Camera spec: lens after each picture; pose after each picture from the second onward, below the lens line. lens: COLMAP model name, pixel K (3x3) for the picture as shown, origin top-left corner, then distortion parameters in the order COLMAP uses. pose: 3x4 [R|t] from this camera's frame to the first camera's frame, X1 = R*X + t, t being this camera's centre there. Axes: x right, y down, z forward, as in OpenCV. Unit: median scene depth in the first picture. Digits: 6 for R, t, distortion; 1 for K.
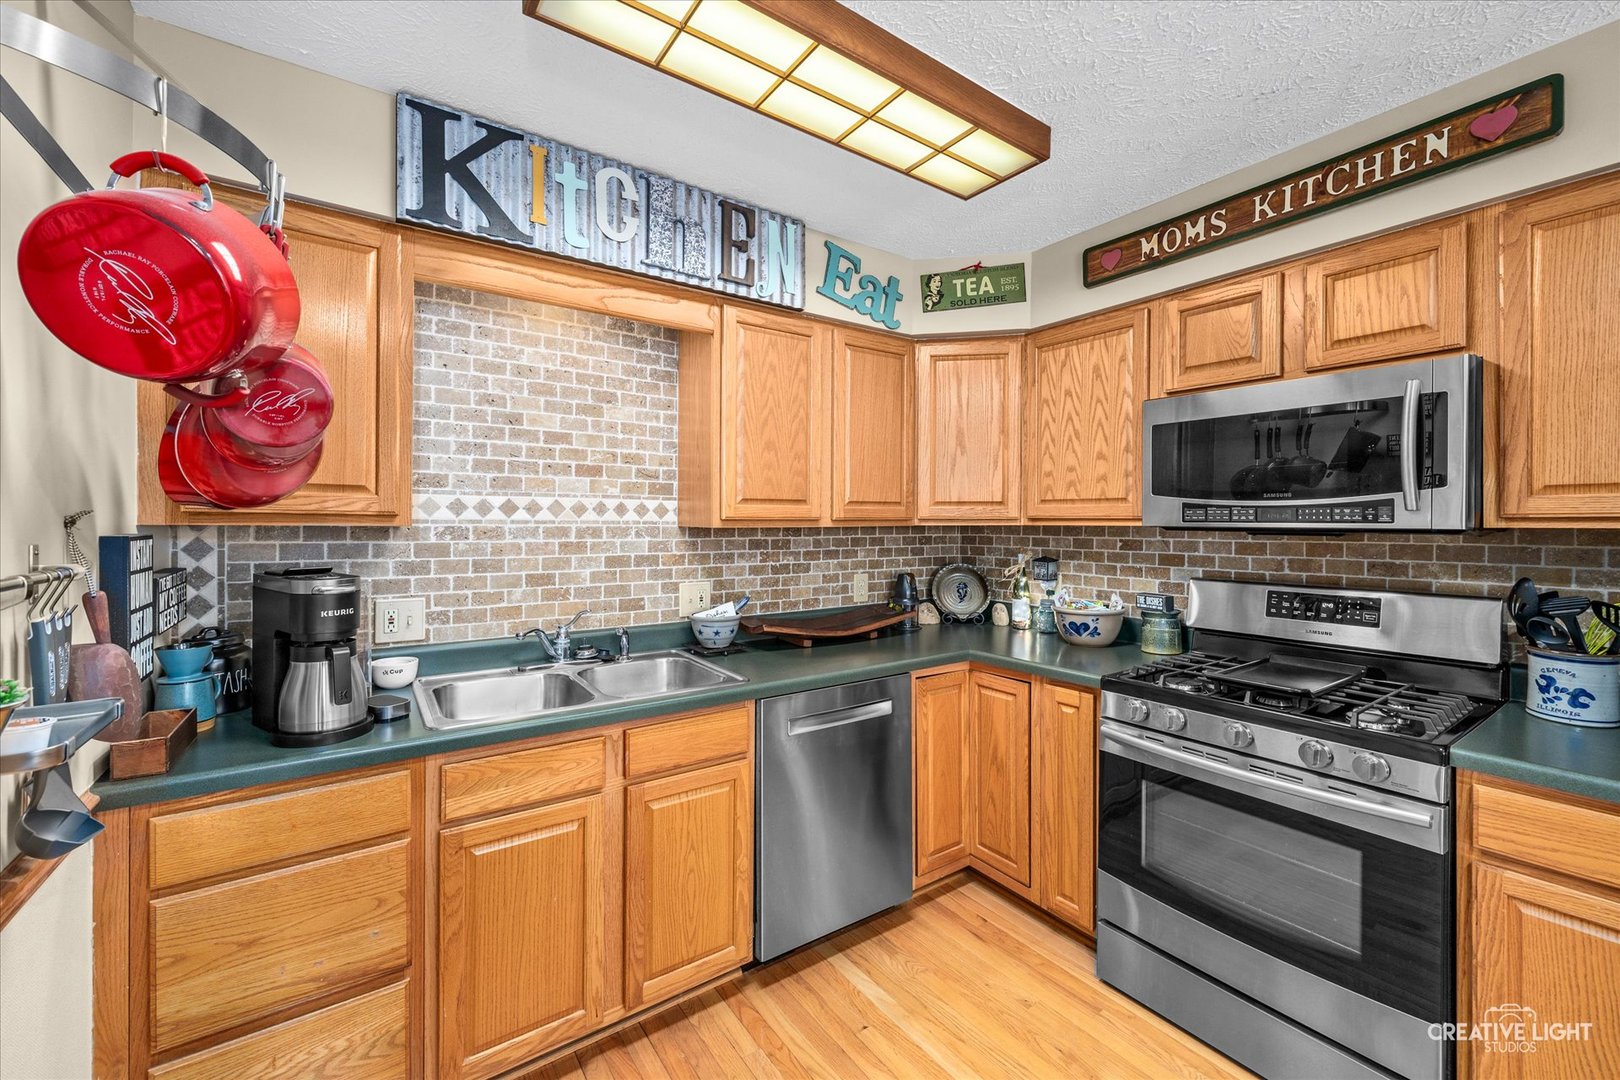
lens RADIAL K [[650.1, 0, 800.3], [0, 650.1, 525.8], [0, 0, 1]] dist [-0.003338, 0.000132]
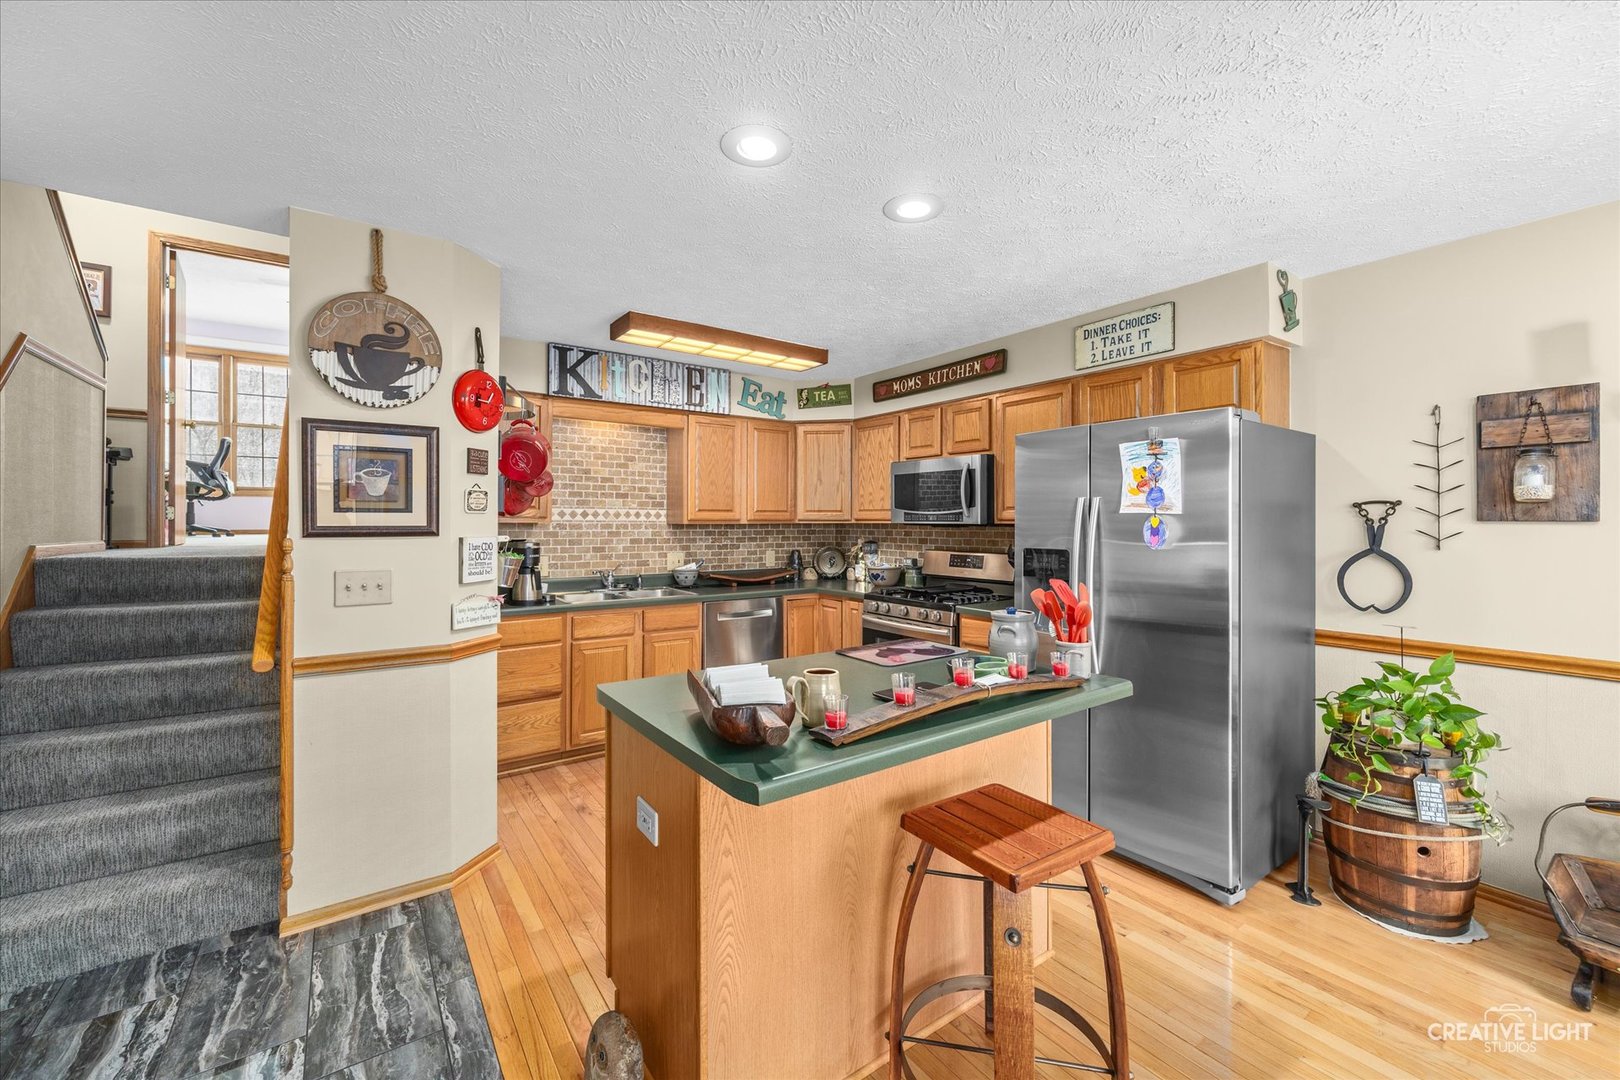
lens RADIAL K [[650.1, 0, 801.2], [0, 650.1, 525.3], [0, 0, 1]] dist [-0.003338, 0.000132]
pose [[0.999916, -0.000296, 0.012996, 0.204880], [0.000316, 0.999999, -0.001466, 0.009806], [-0.012995, 0.001470, 0.999914, -1.028563]]
